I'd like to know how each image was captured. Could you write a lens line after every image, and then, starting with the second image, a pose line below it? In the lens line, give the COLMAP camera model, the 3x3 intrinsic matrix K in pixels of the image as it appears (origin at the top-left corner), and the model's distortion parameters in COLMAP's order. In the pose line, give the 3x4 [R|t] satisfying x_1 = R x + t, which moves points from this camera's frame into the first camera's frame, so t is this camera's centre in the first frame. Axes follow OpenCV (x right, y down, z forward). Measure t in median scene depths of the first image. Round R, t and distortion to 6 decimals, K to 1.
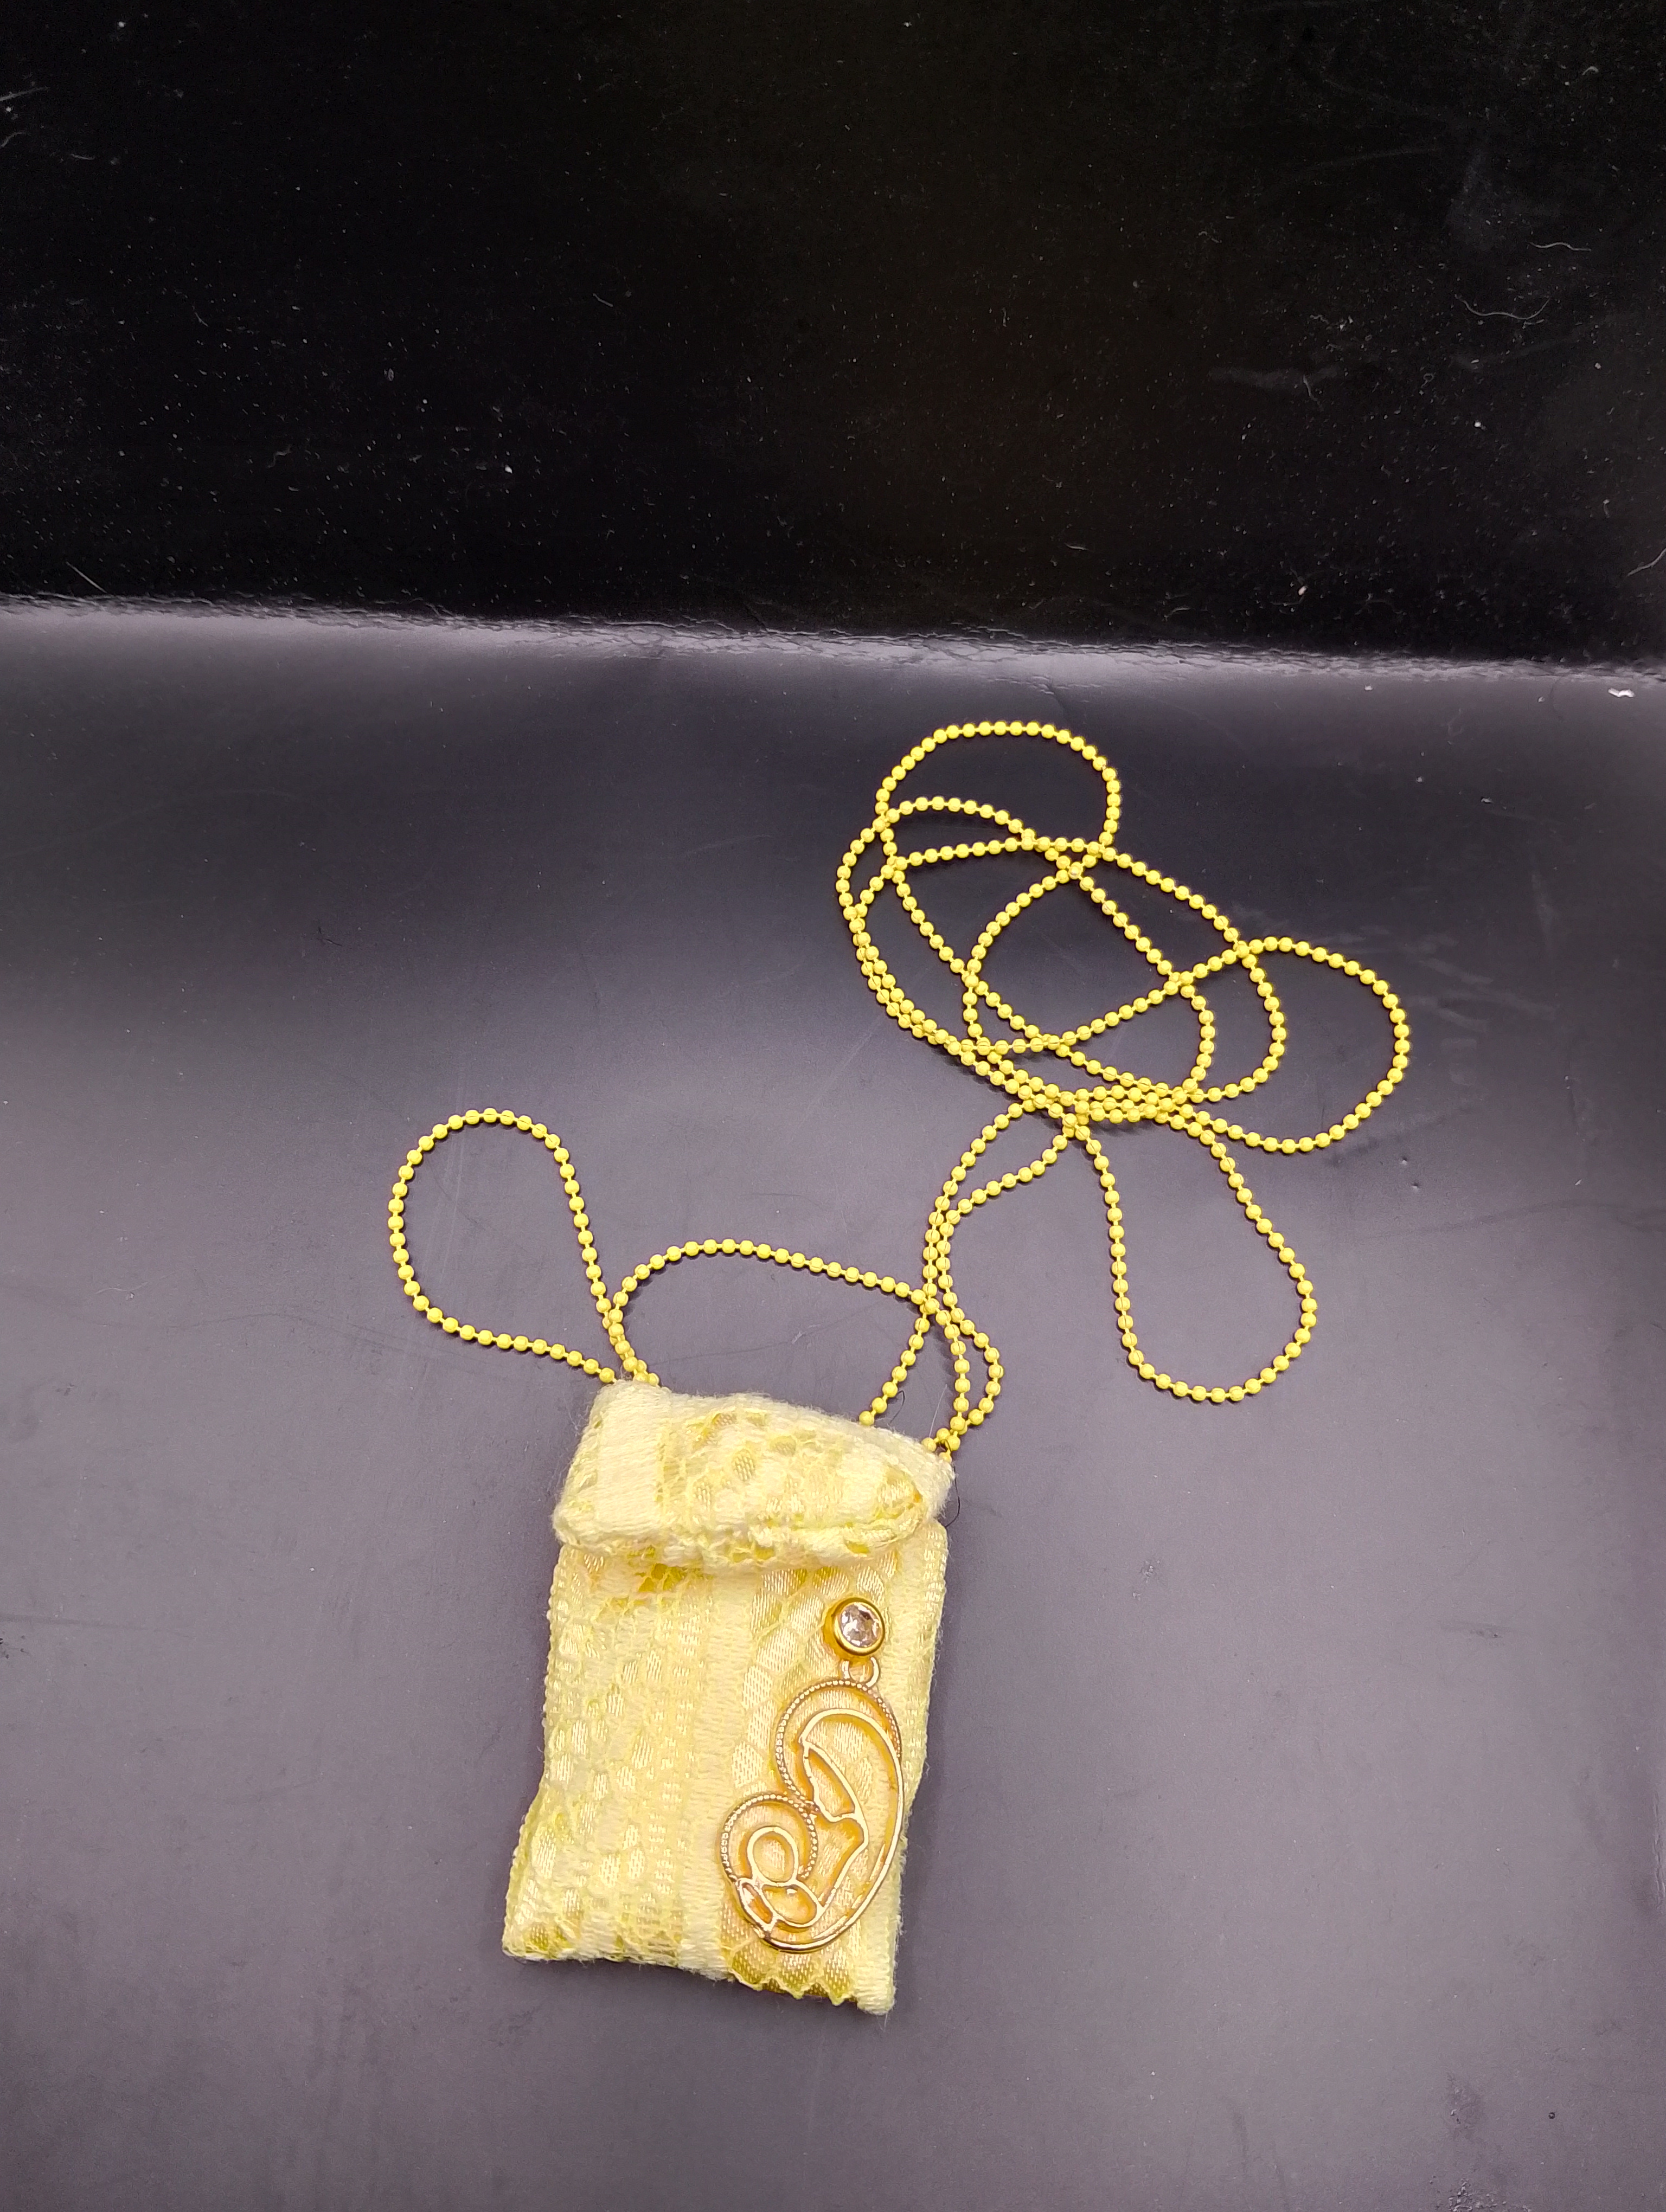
lens RADIAL K [[1928.5, 0, 894.7], [0, 1928.5, 1072.0], [0, 0, 1]] dist [0.087058, -0.309497]
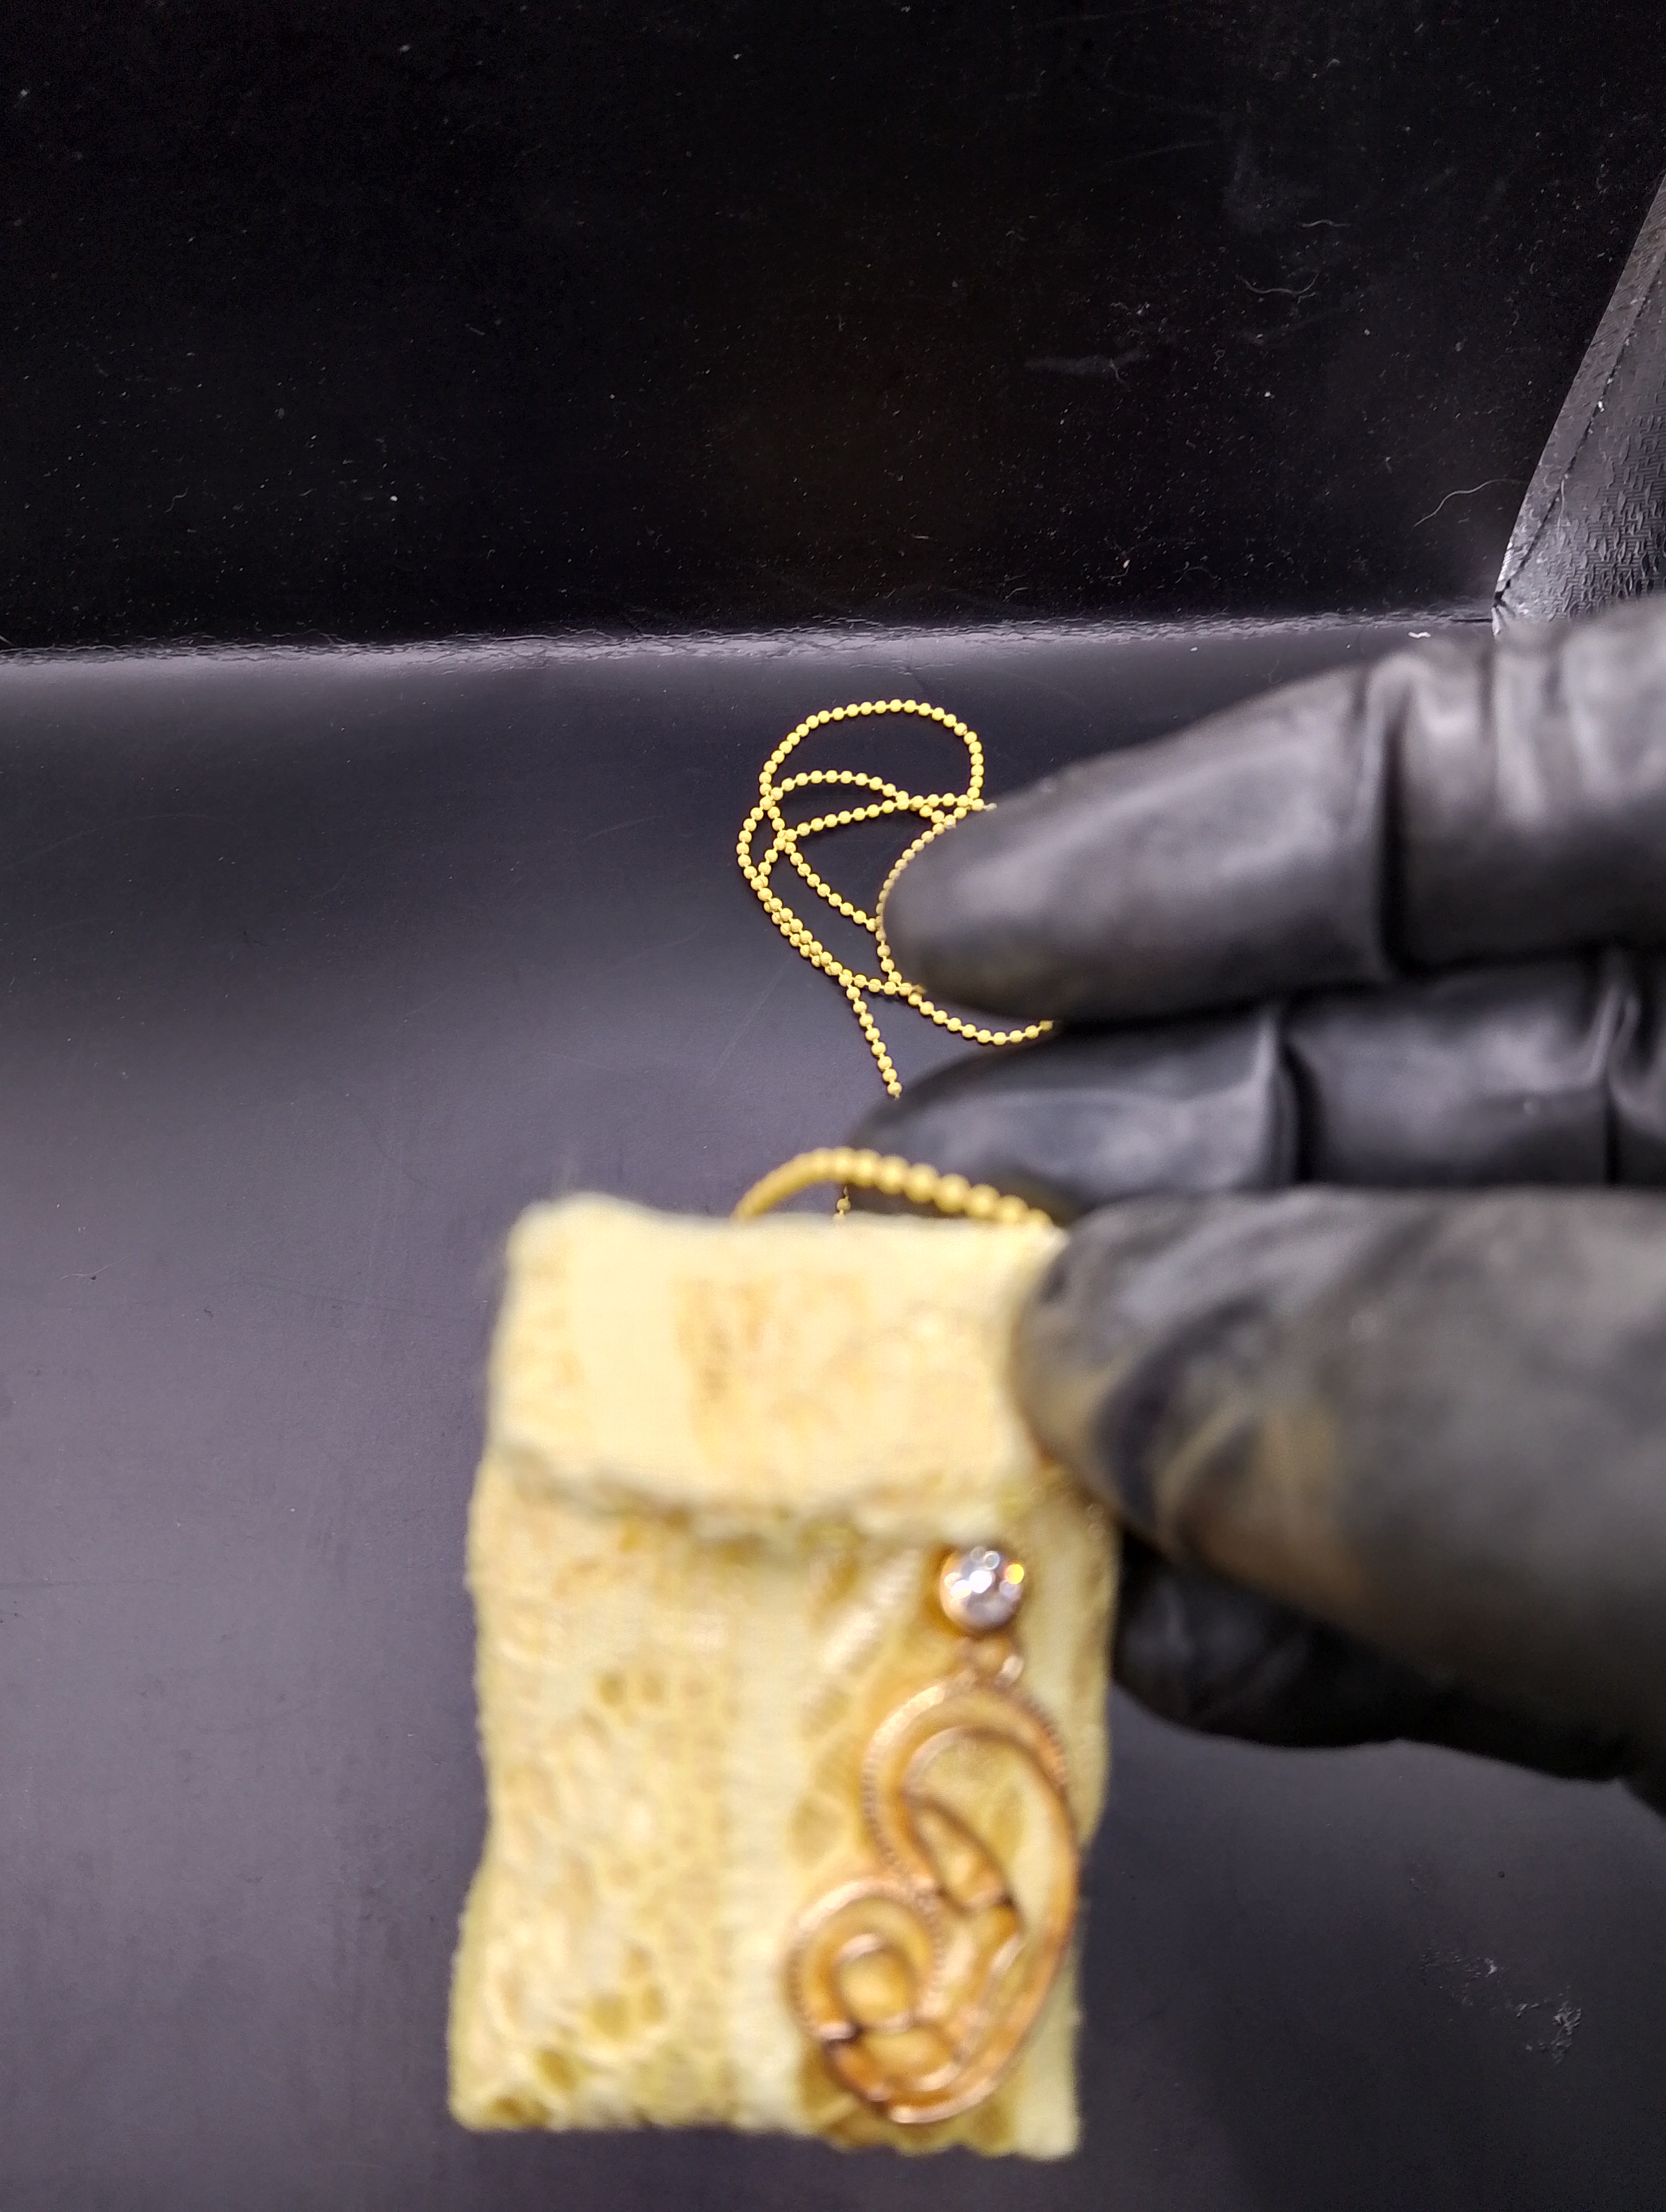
lens RADIAL K [[1928.5, 0, 894.7], [0, 1928.5, 1072.0], [0, 0, 1]] dist [0.087058, -0.309497]
pose [[0.993365, -0.087913, 0.074138, -0.028229], [0.092864, 0.993475, -0.066208, 0.099363], [-0.067834, 0.072654, 0.995048, -0.067589]]
